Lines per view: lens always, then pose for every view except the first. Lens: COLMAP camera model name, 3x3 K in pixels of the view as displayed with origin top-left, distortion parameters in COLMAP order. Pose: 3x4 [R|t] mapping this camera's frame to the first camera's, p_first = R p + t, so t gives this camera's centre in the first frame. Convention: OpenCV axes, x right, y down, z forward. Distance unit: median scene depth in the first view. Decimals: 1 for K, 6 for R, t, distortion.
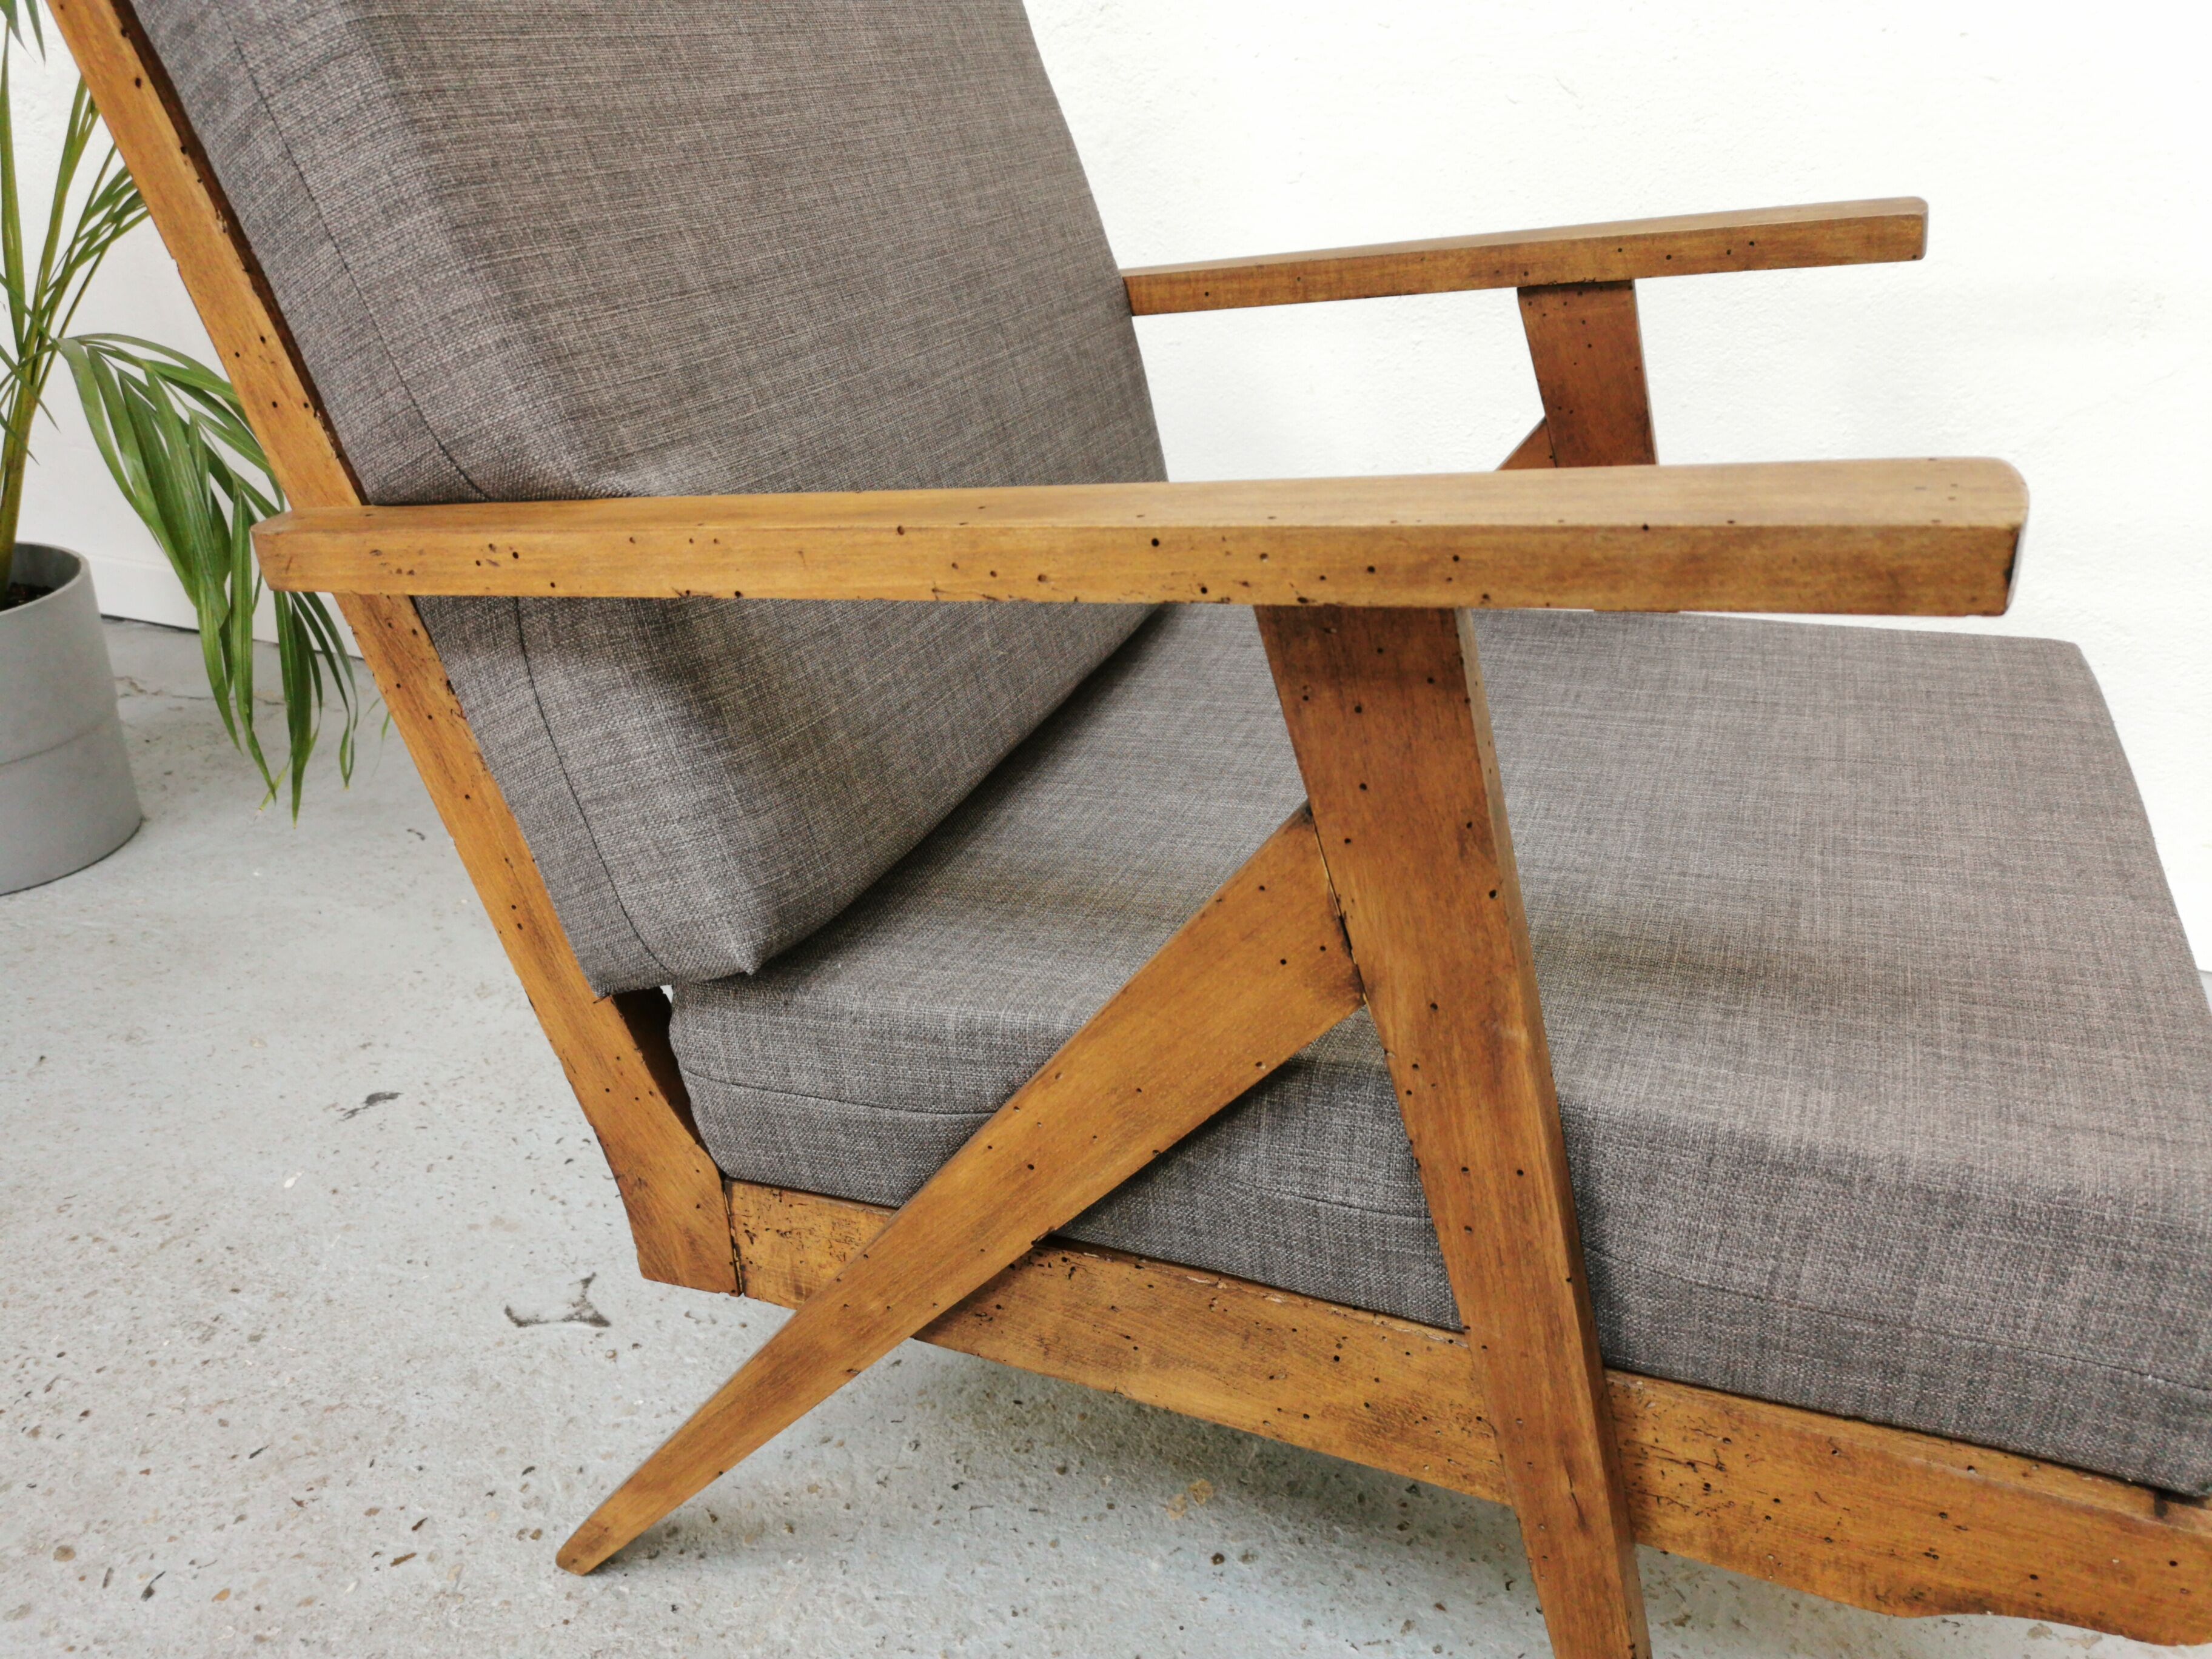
lens RADIAL K [[1727.3, 0, 1102.0], [0, 1727.3, 827.5], [0, 0, 1]] dist [0.049763, -0.052732]
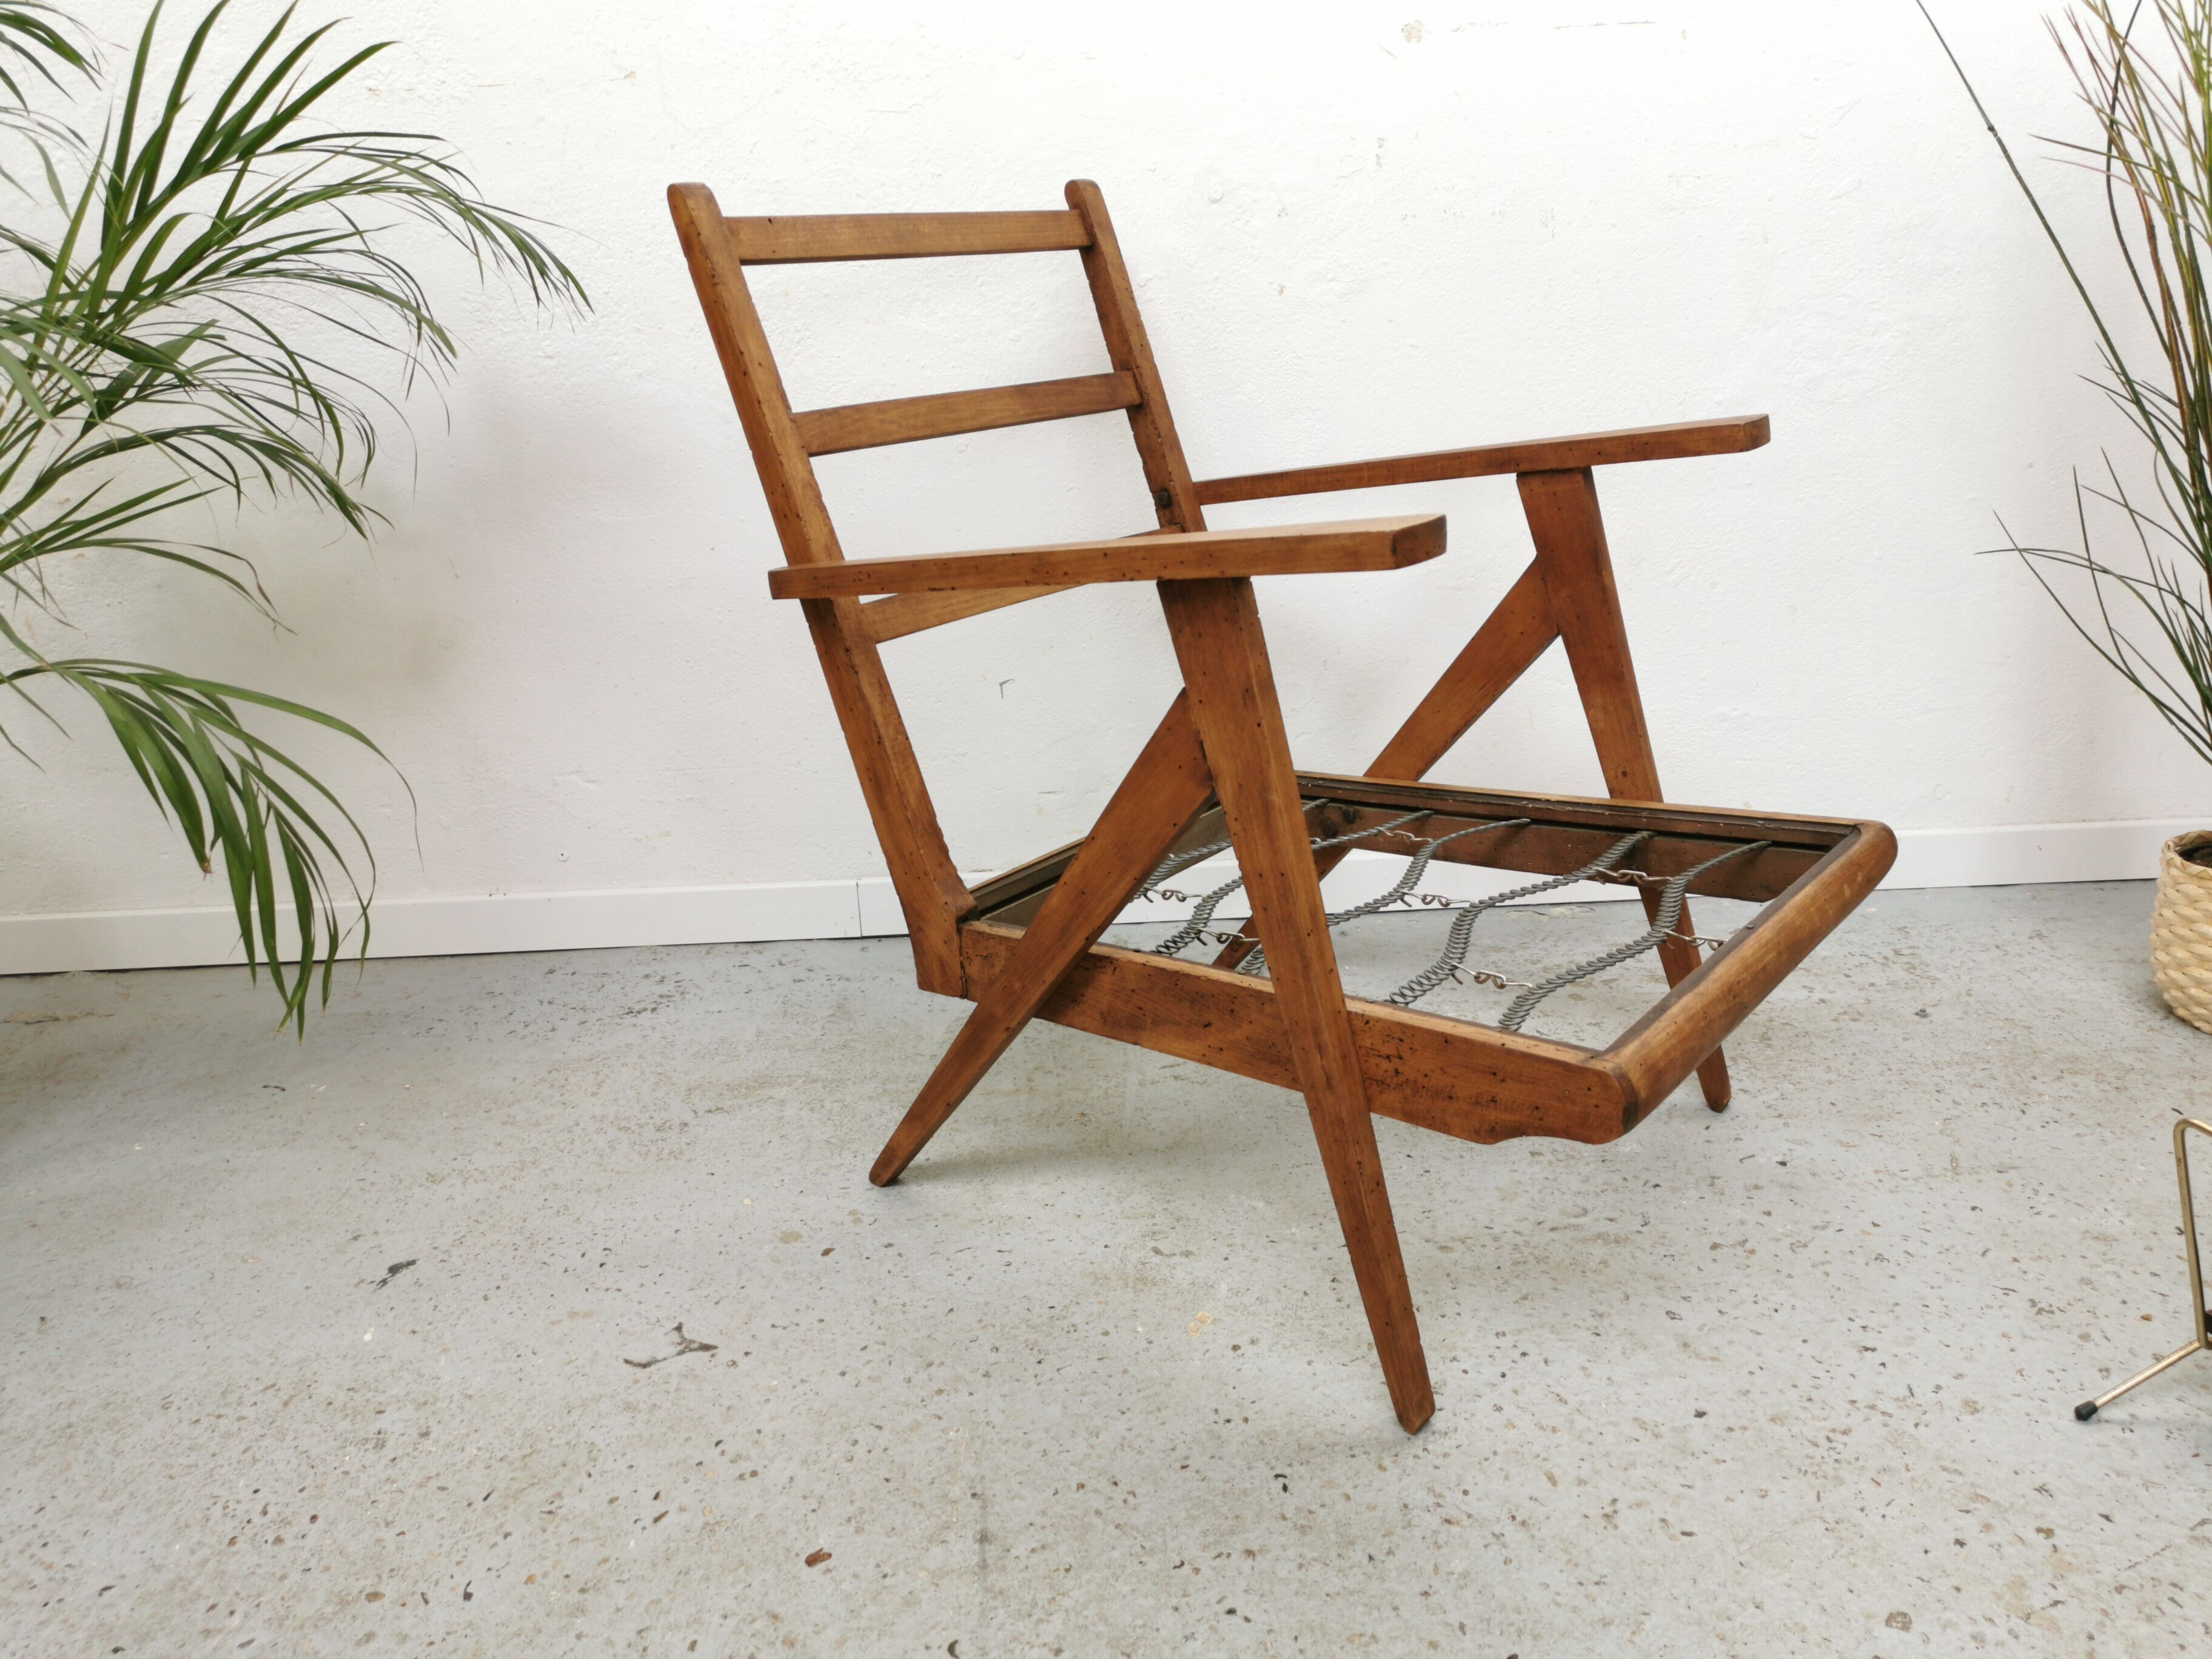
lens RADIAL K [[1727.3, 0, 1102.8], [0, 1727.3, 812.7], [0, 0, 1]] dist [0.049763, -0.052732]
pose [[0.930315, -0.161180, 0.329446, -0.425907], [0.210582, 0.970183, -0.119999, 0.135692], [-0.300281, 0.181013, 0.936518, -0.381139]]
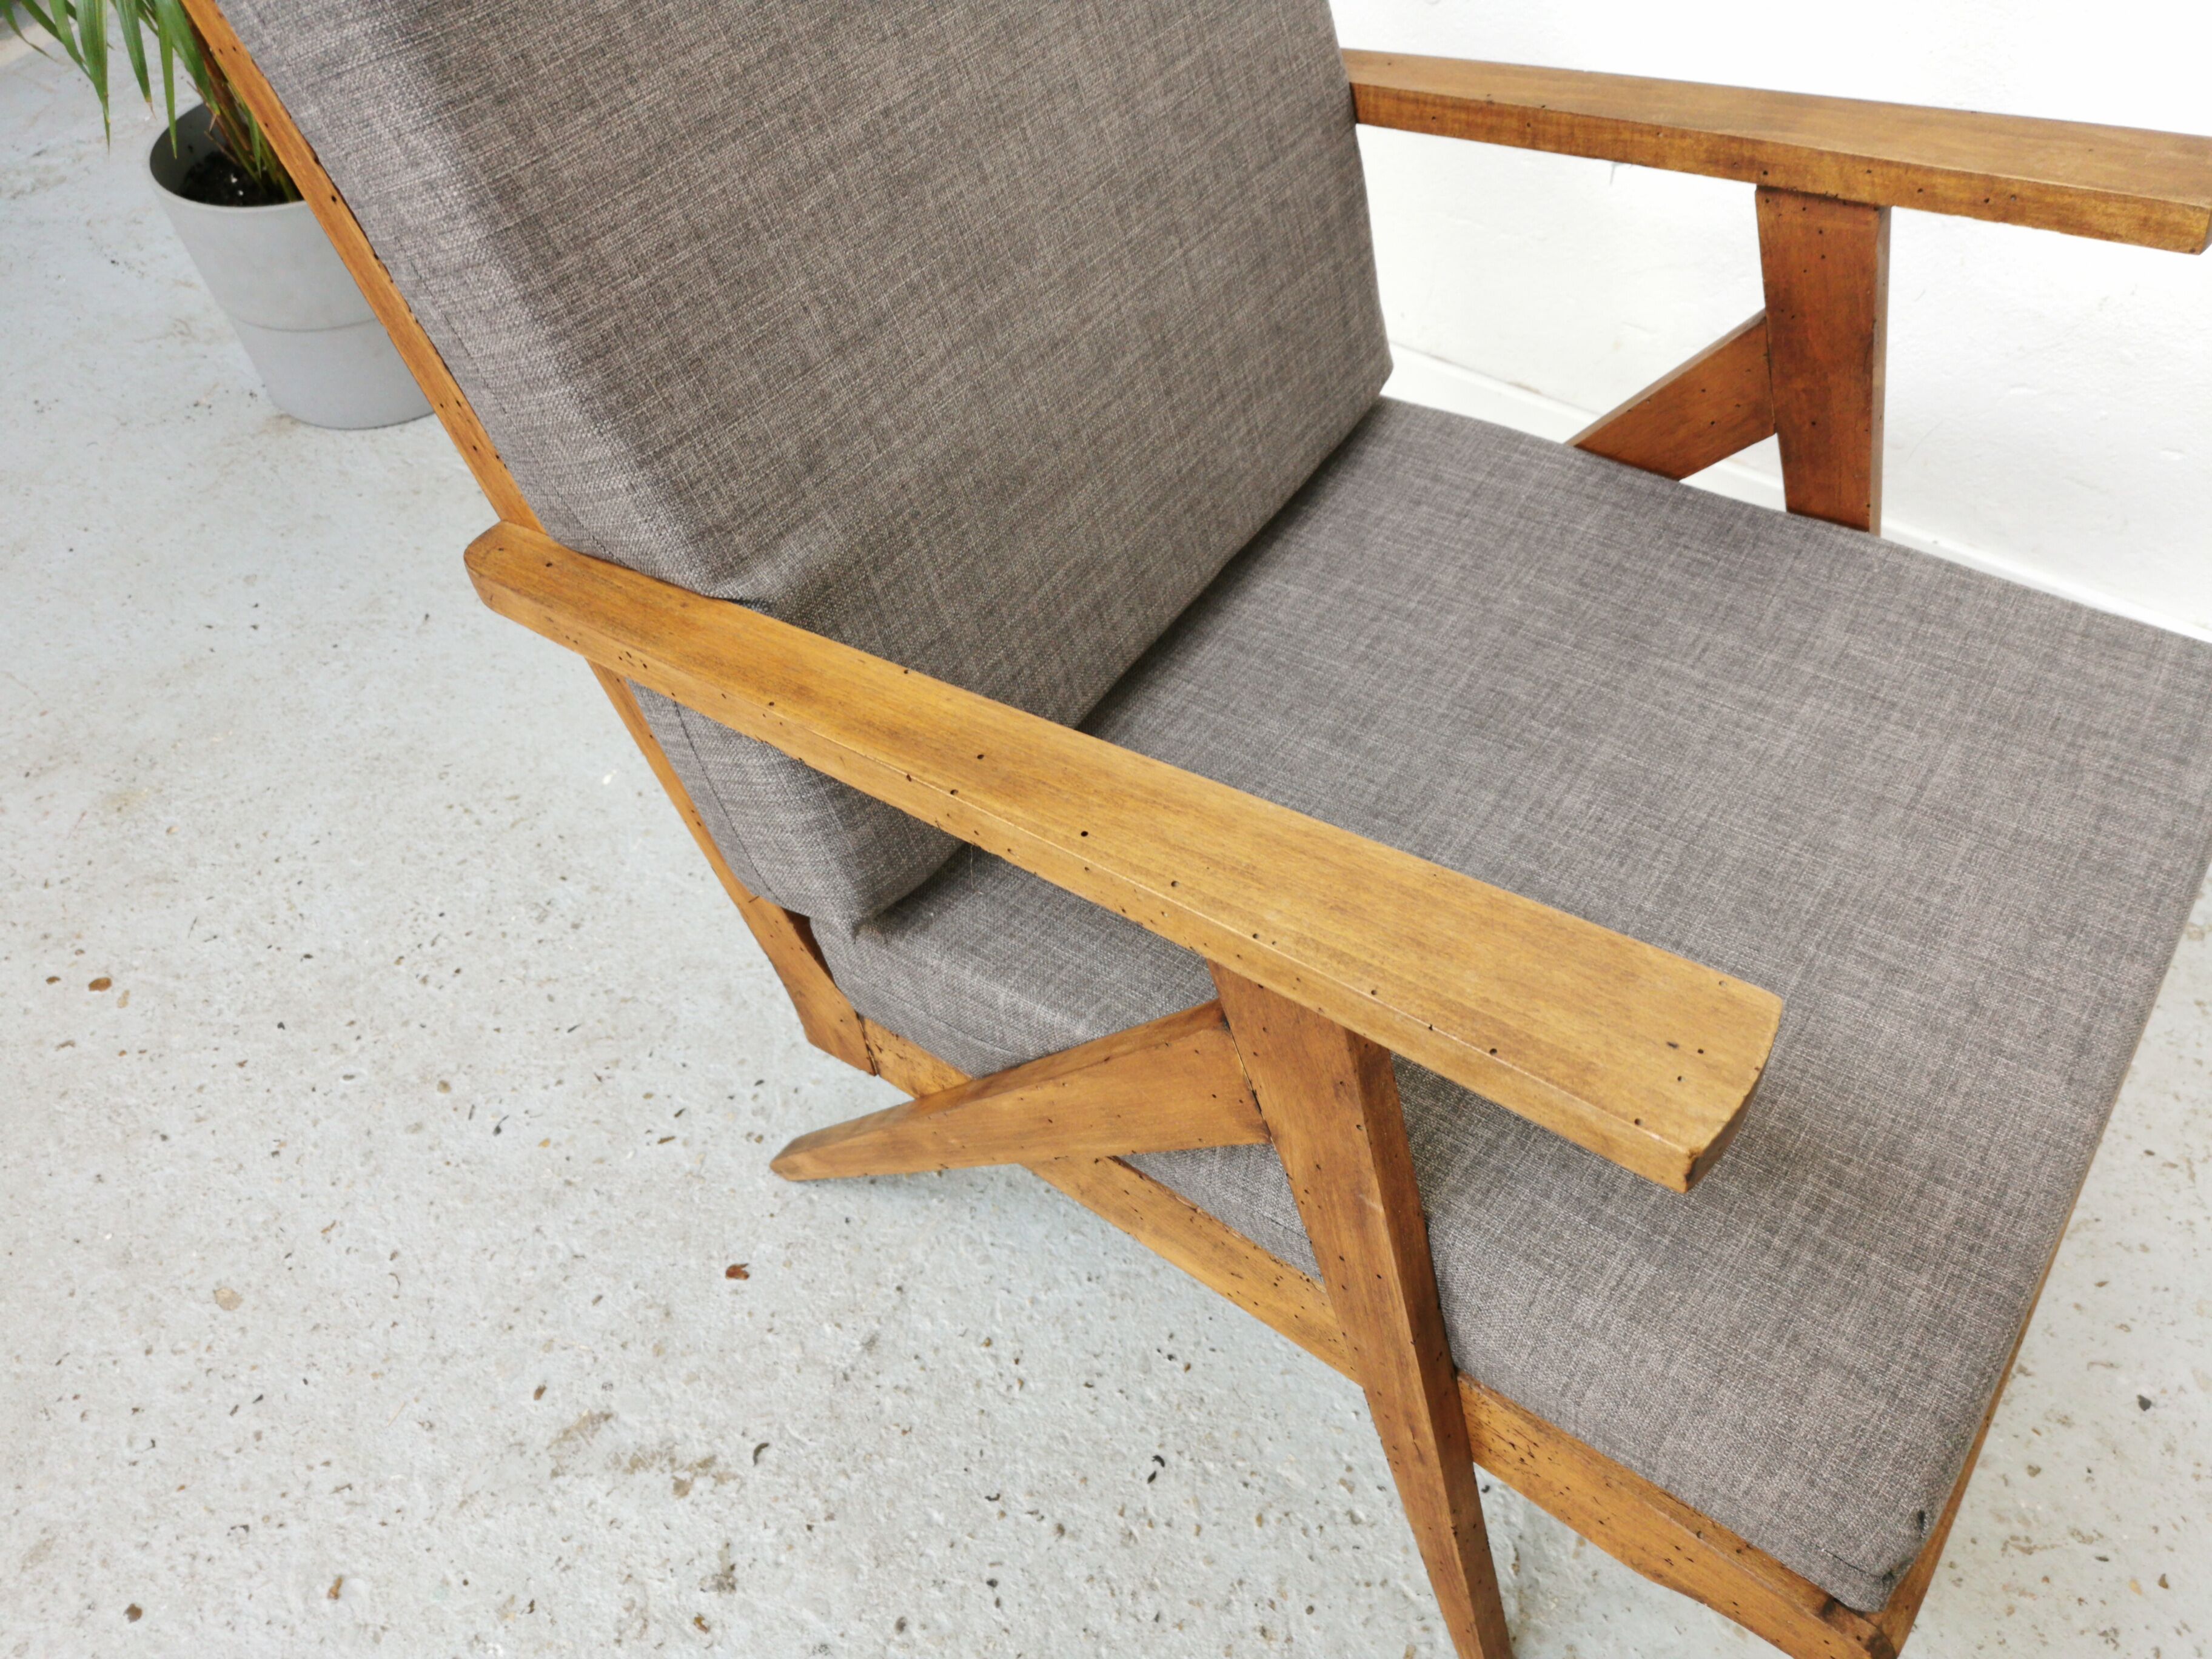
lens RADIAL K [[1727.3, 0, 1100.4], [0, 1727.3, 824.6], [0, 0, 1]] dist [0.049763, -0.052732]
pose [[0.967823, 0.162335, -0.192266, 0.145094], [-0.070839, 0.908945, 0.410855, -0.376673], [0.241455, -0.384015, 0.891197, -0.030962]]
